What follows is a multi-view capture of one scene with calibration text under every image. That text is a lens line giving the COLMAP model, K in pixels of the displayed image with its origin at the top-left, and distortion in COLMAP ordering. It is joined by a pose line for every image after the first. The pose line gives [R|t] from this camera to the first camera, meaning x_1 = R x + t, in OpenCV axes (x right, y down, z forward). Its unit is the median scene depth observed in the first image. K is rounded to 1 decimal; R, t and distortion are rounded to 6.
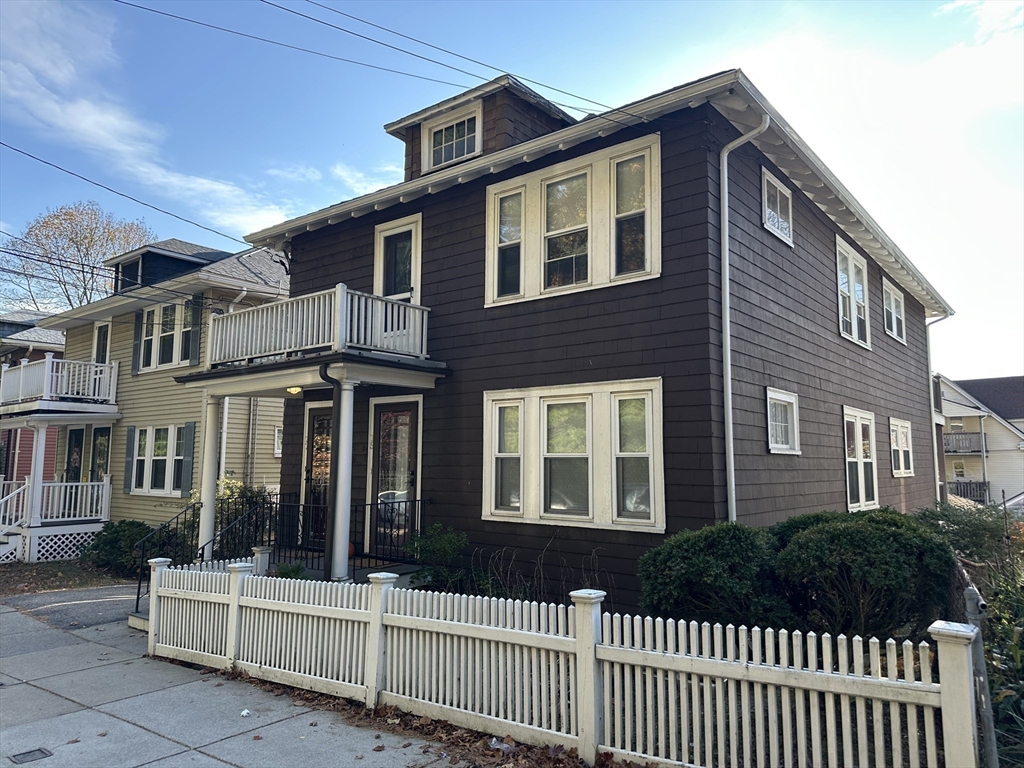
lens RADIAL K [[725.9, 0, 512.0], [0, 725.9, 384.0], [0, 0, 1]] dist [0.044881, -0.056401]
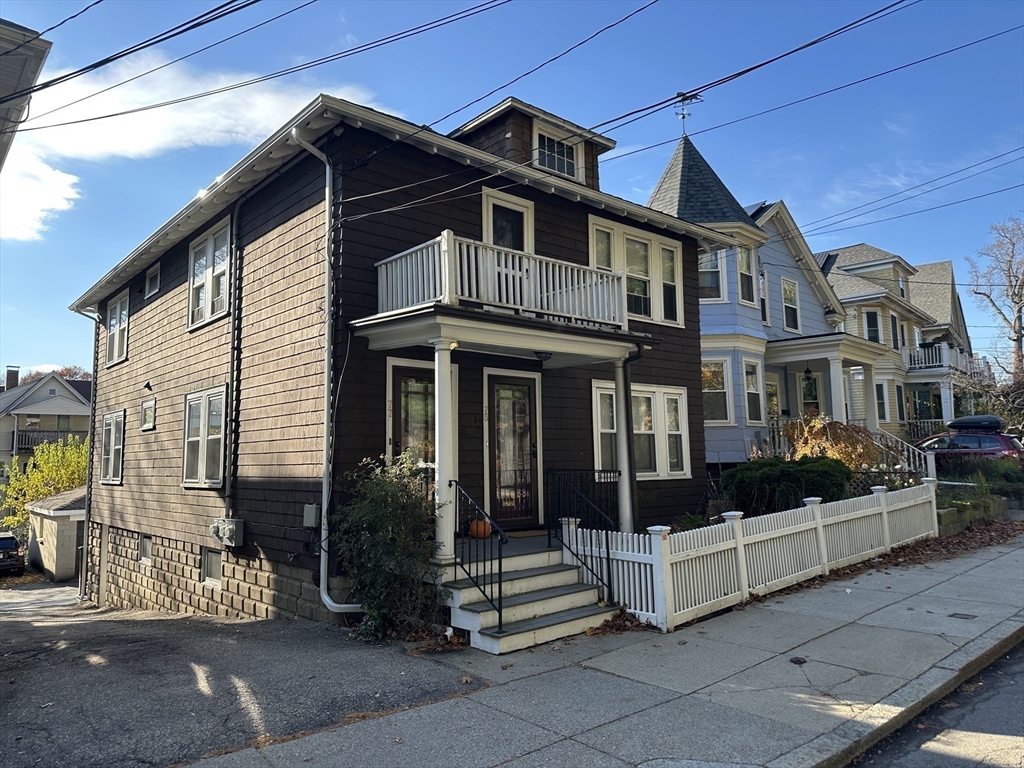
lens RADIAL K [[725.9, 0, 512.0], [0, 725.9, 384.0], [0, 0, 1]] dist [0.044881, -0.056401]
pose [[0.175647, 0.098078, 0.979555, -1.417619], [-0.090770, 0.992400, -0.083088, 0.148187], [-0.980260, -0.074320, 0.183215, 1.007895]]
